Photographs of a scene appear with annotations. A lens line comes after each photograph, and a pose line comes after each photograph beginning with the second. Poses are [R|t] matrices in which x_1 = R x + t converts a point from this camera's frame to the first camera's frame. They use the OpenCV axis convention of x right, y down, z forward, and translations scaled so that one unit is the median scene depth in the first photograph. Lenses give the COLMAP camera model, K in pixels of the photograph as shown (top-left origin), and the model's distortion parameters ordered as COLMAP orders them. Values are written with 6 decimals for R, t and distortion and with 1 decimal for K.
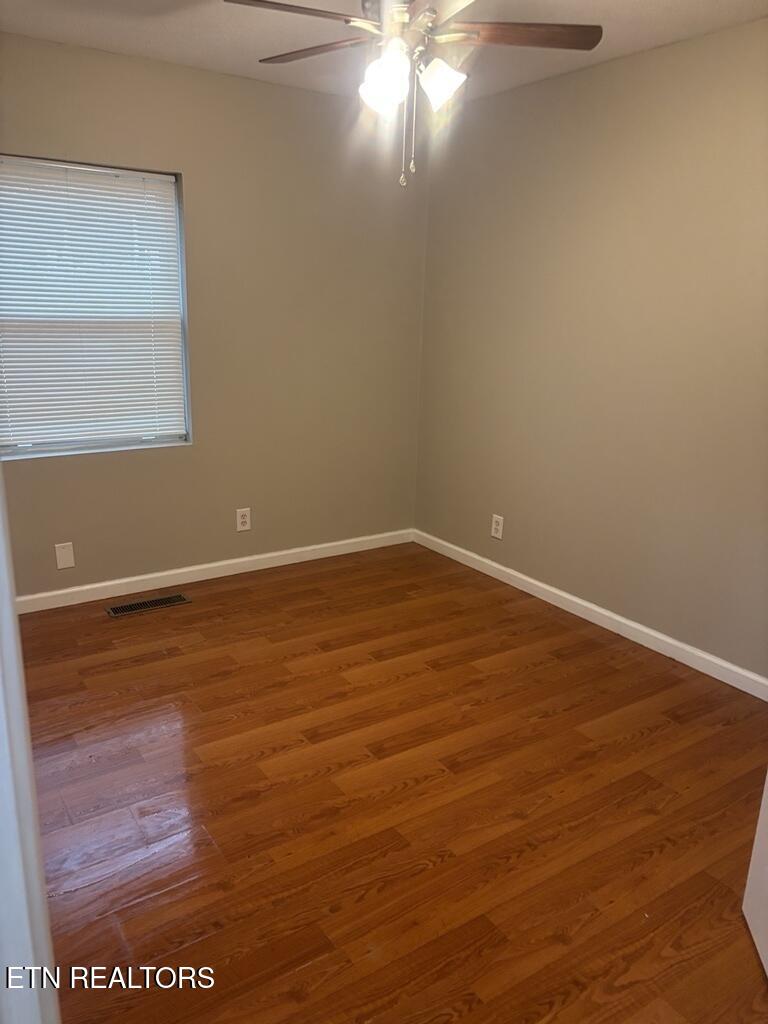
lens RADIAL K [[766.0, 0, 384.0], [0, 766.0, 512.0], [0, 0, 1]] dist [-0.003956, -0.006172]
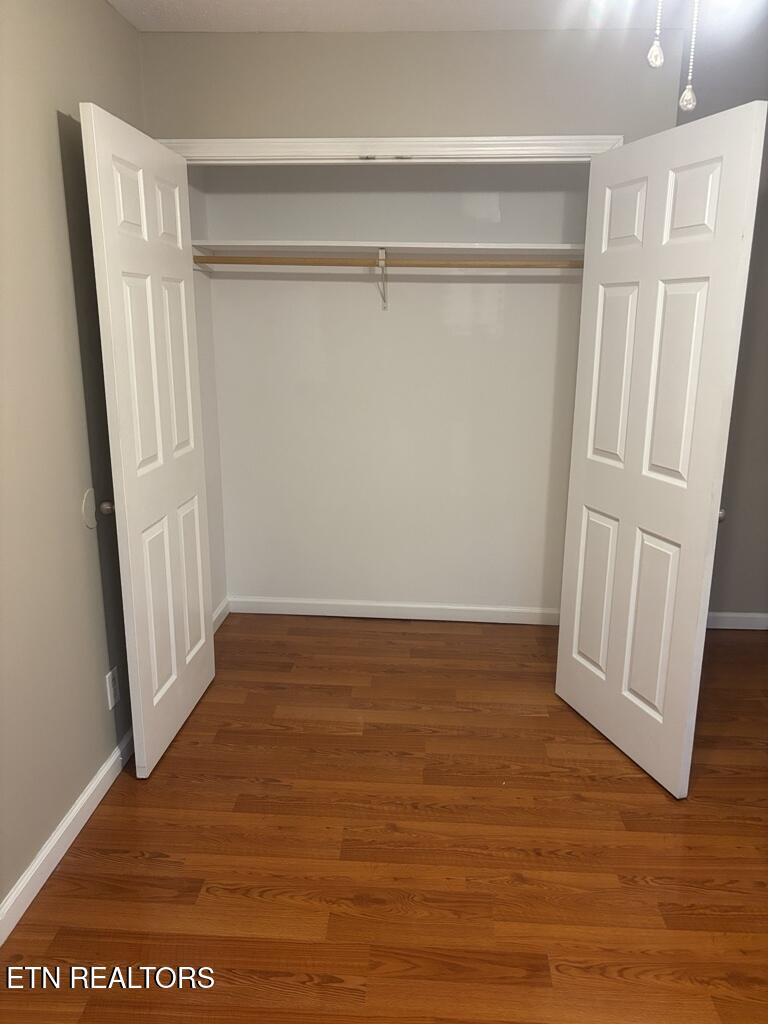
lens RADIAL K [[766.0, 0, 384.0], [0, 766.0, 512.0], [0, 0, 1]] dist [-0.003956, -0.006172]
pose [[-0.787959, -0.184890, 0.587313, -0.156493], [0.145571, 0.870871, 0.469460, -0.455331], [-0.598272, 0.455411, -0.659296, 1.545437]]
